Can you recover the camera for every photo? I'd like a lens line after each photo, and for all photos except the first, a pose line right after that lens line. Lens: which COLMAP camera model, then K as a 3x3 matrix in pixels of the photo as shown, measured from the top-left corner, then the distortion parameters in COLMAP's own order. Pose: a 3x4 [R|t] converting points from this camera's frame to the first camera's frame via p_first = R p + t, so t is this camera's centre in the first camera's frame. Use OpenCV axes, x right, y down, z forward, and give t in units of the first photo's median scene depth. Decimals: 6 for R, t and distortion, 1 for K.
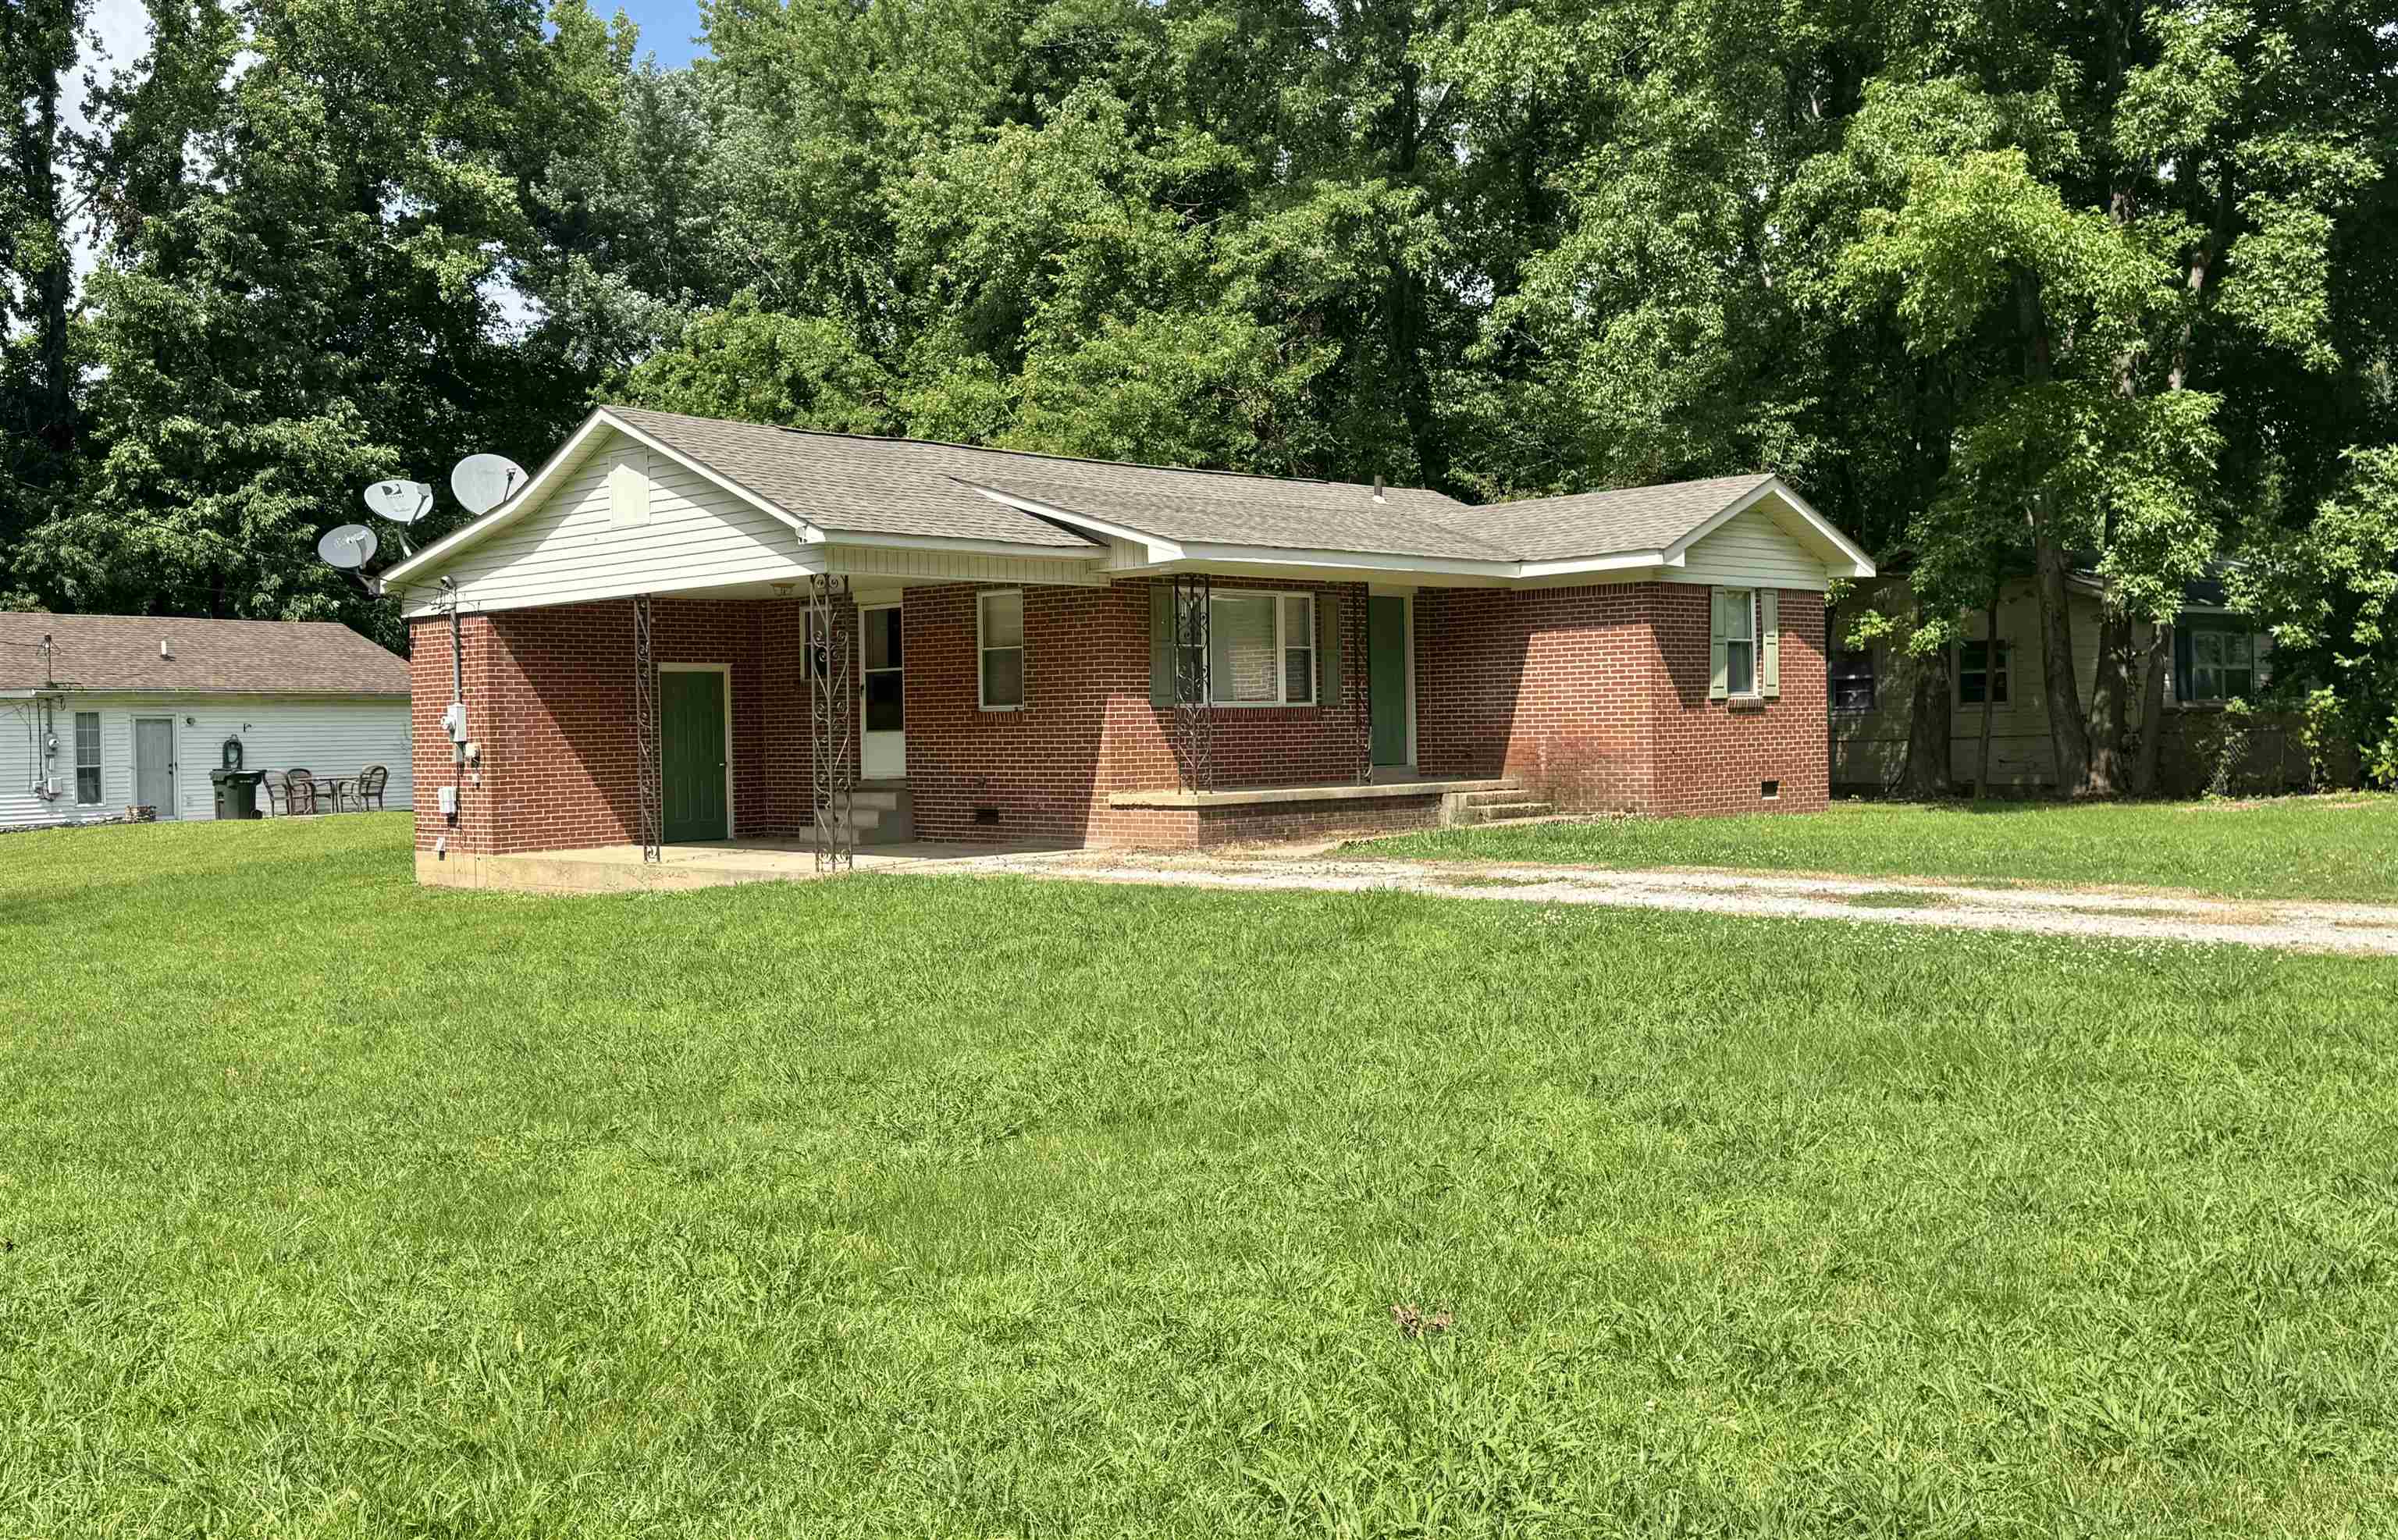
lens RADIAL K [[2277.9, 0, 1231.9], [0, 2277.9, 821.8], [0, 0, 1]] dist [0.082888, 0.000000]
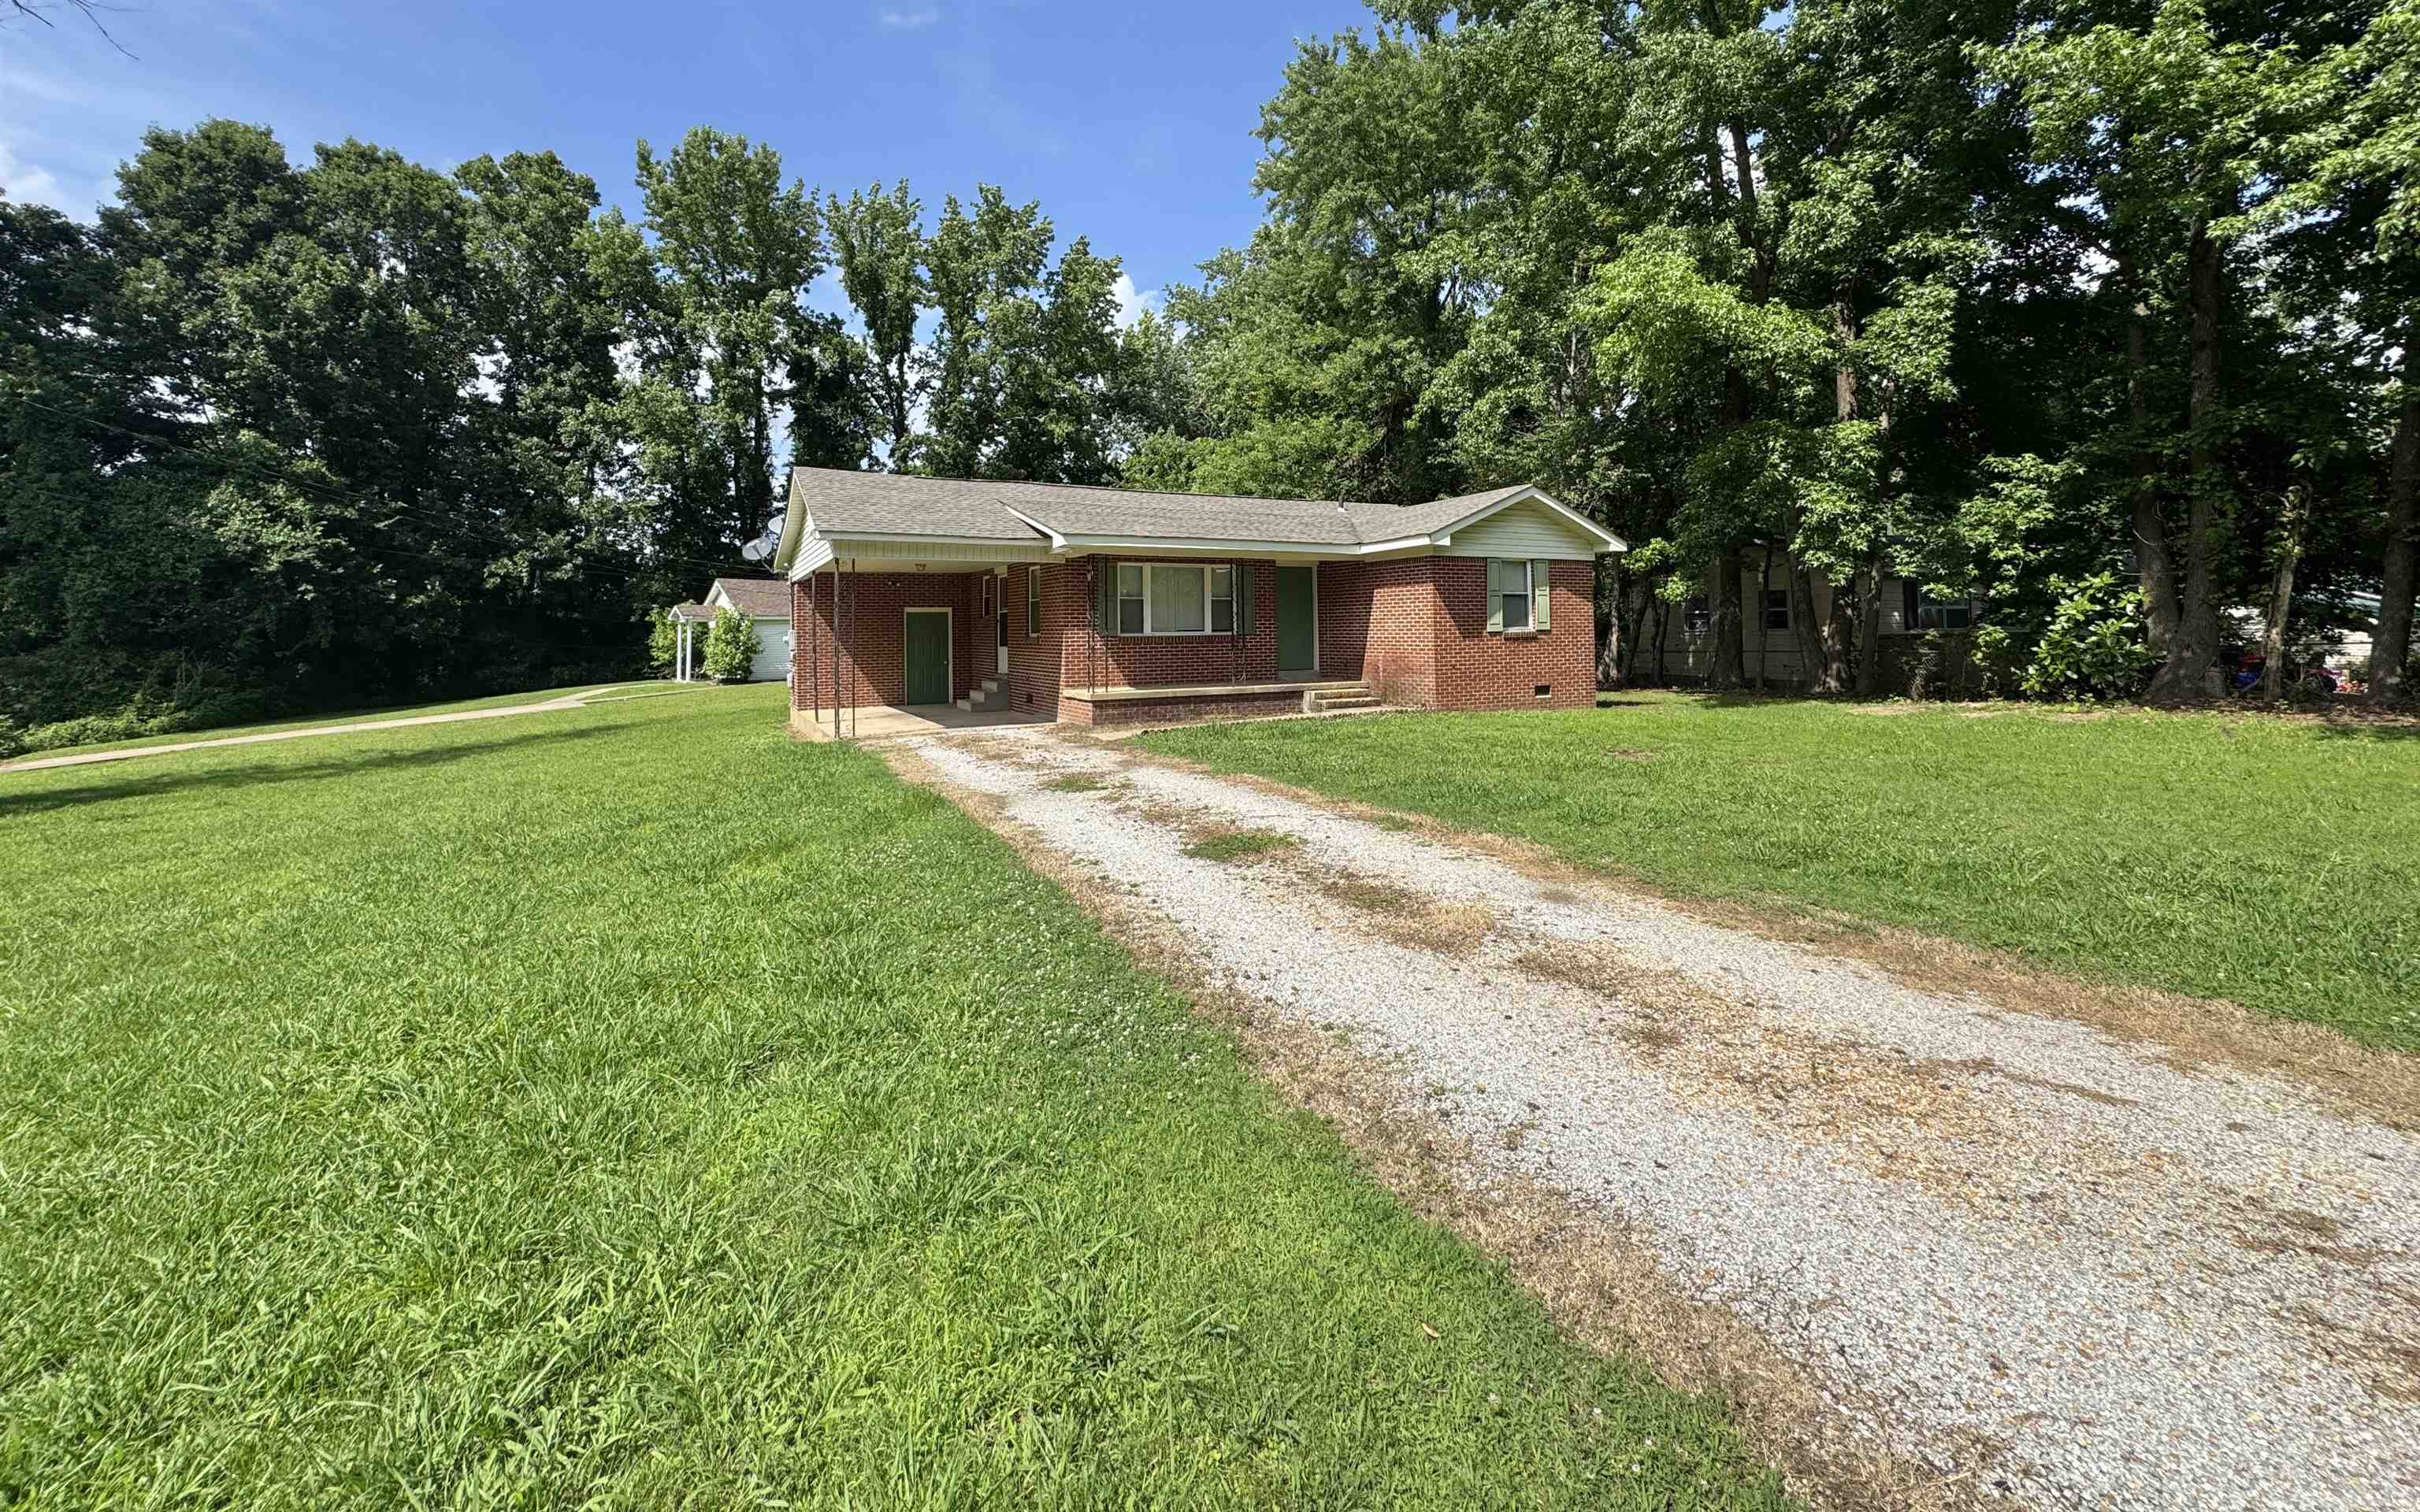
lens RADIAL K [[1003.5, 0, 1228.8], [0, 1003.5, 630.1], [0, 0, 1]] dist [0.018067, 0.000823]
pose [[0.955613, 0.008130, -0.294512, 0.230390], [-0.019483, 0.999175, -0.035636, -0.026501], [0.293979, 0.039792, 0.954983, 0.293946]]
